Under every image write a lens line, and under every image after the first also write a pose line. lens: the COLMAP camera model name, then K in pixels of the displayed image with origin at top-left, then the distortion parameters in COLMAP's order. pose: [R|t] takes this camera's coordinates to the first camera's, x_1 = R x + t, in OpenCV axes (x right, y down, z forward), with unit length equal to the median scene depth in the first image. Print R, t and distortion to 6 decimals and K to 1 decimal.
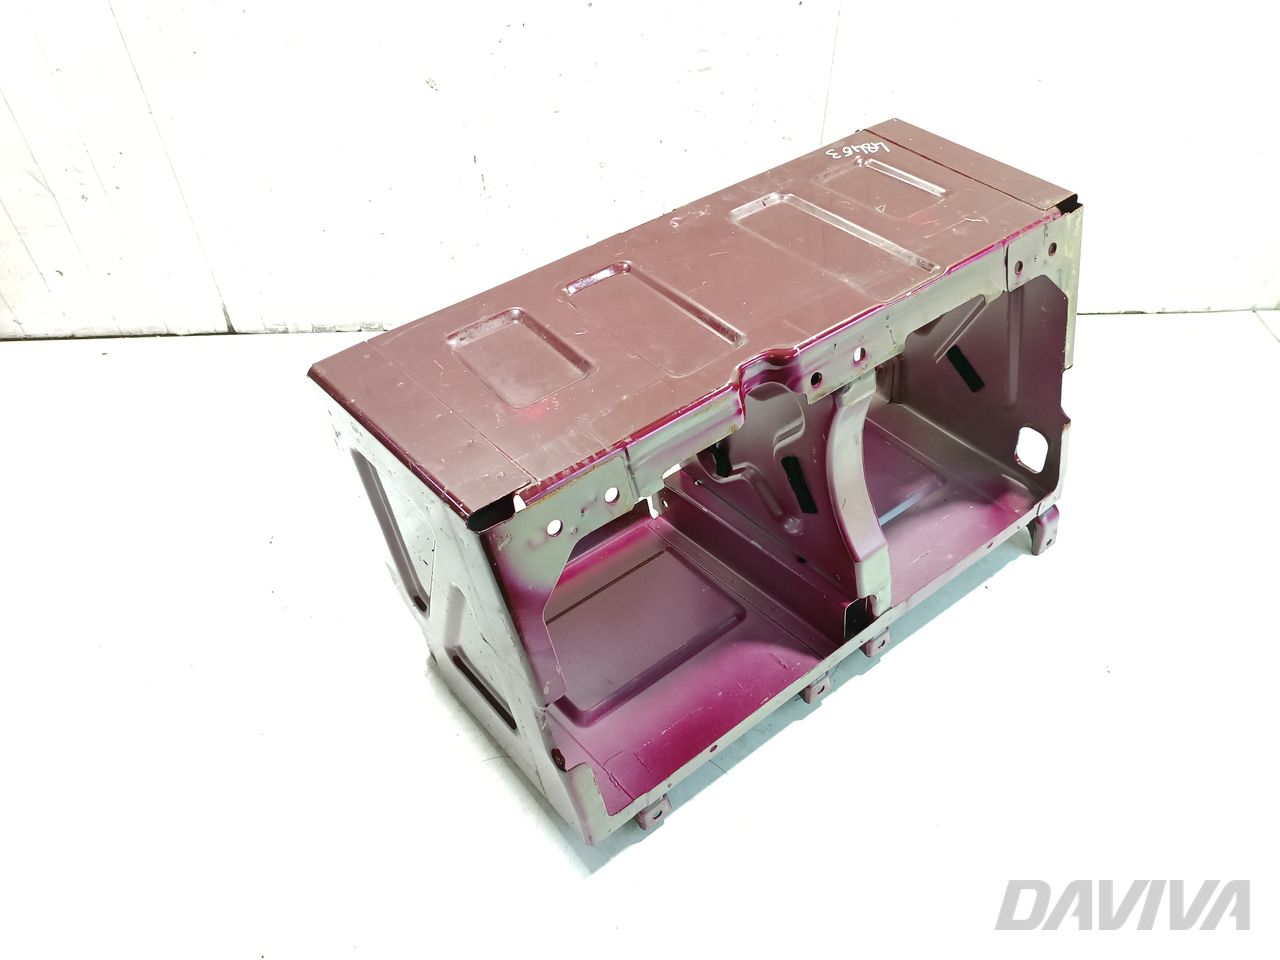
lens RADIAL K [[926.3, 0, 640.0], [0, 926.3, 480.0], [0, 0, 1]] dist [0.017189, -0.032727]
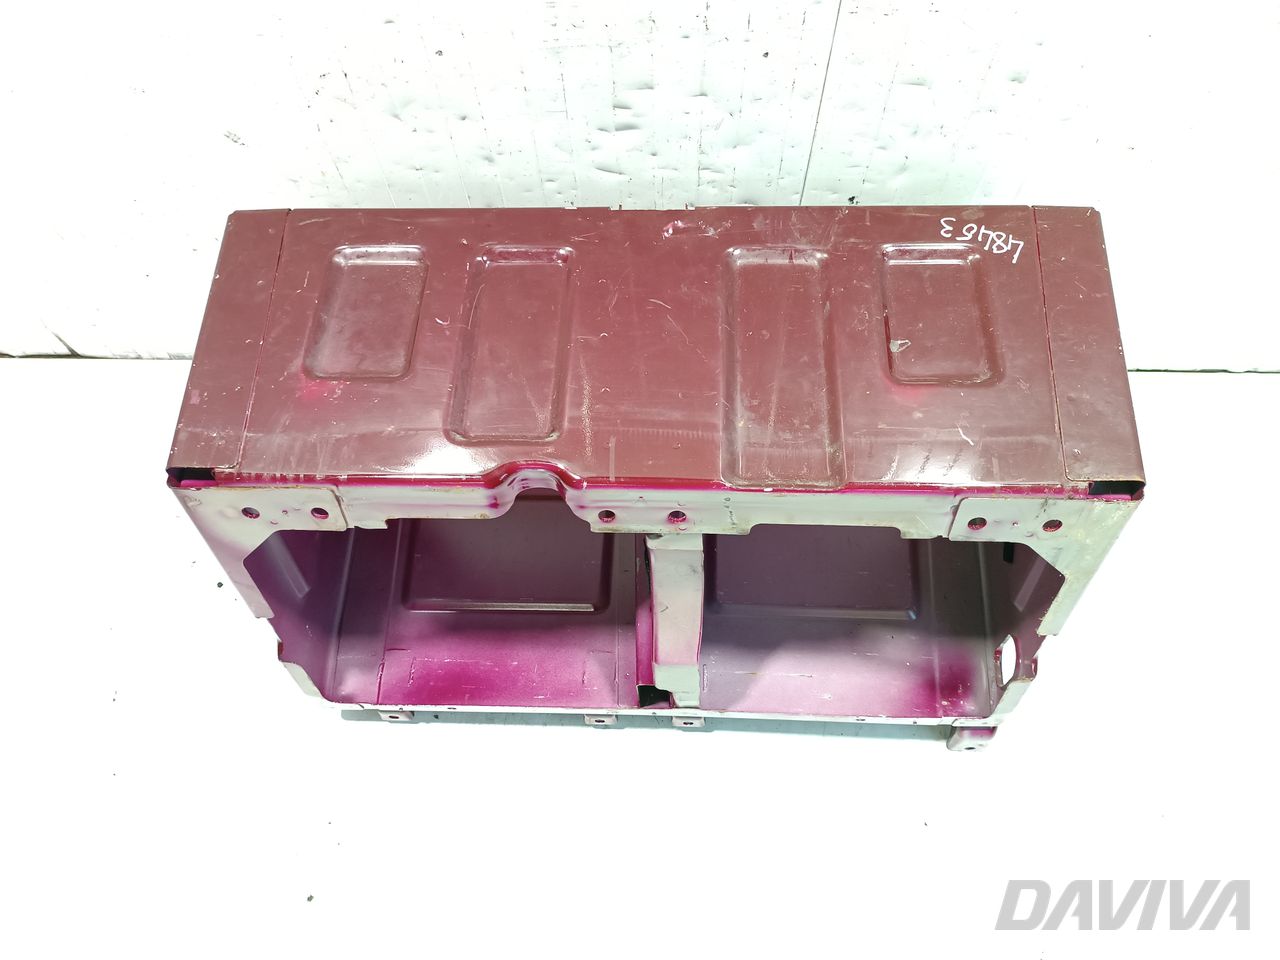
lens RADIAL K [[926.3, 0, 640.0], [0, 926.3, 480.0], [0, 0, 1]] dist [0.017189, -0.032727]
pose [[0.776262, 0.570011, -0.269267, 0.372782], [-0.434794, 0.793376, 0.426039, -0.448541], [0.456477, -0.213642, 0.863705, 0.237375]]
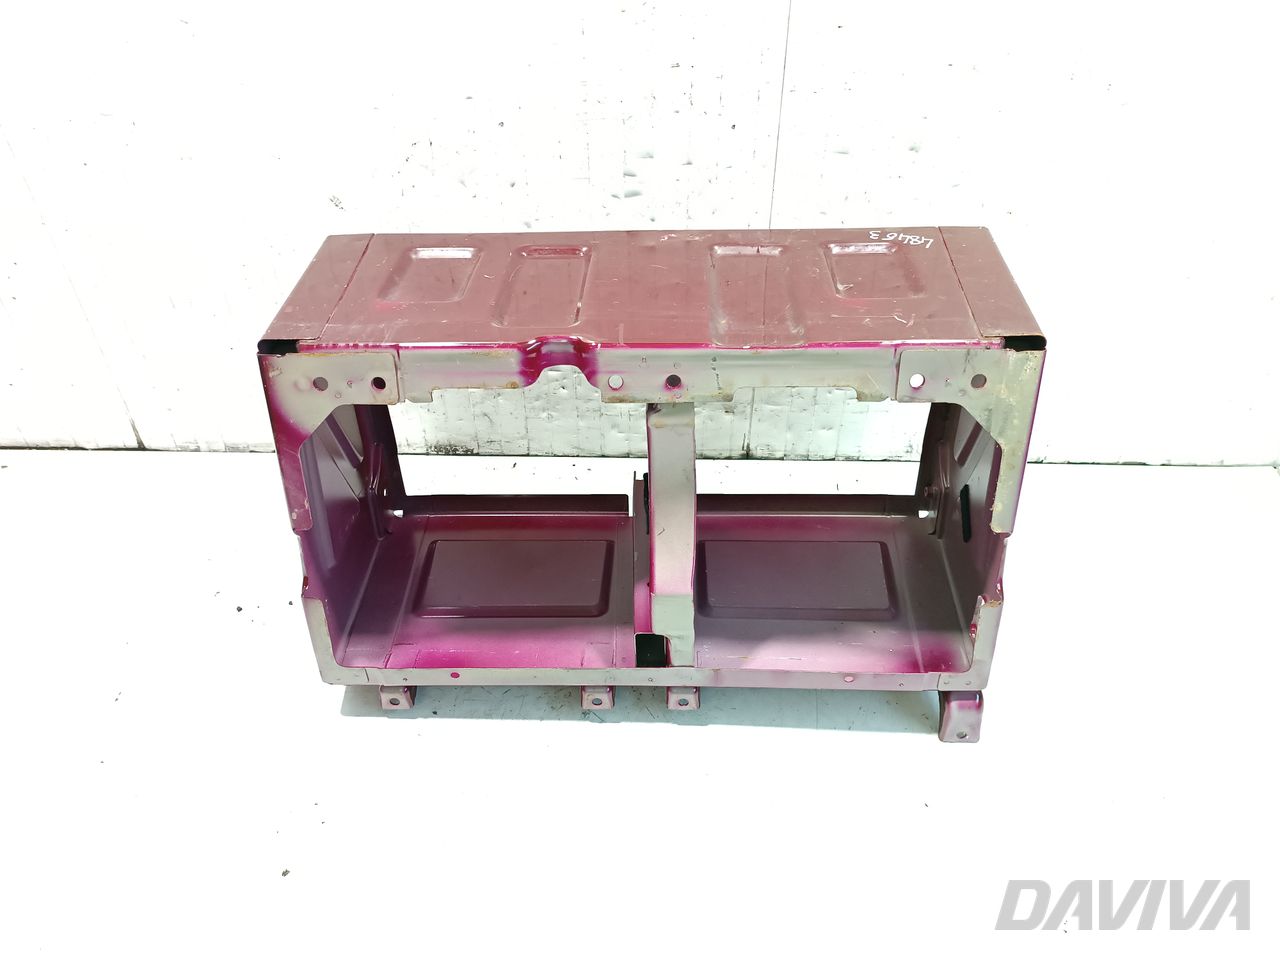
lens RADIAL K [[923.3, 0, 640.0], [0, 923.3, 480.0], [0, 0, 1]] dist [0.108781, -0.231531]
pose [[0.776255, 0.407594, -0.480932, 0.666187], [-0.448238, 0.893283, 0.033581, -0.049093], [0.443296, 0.189505, 0.876114, 0.091413]]
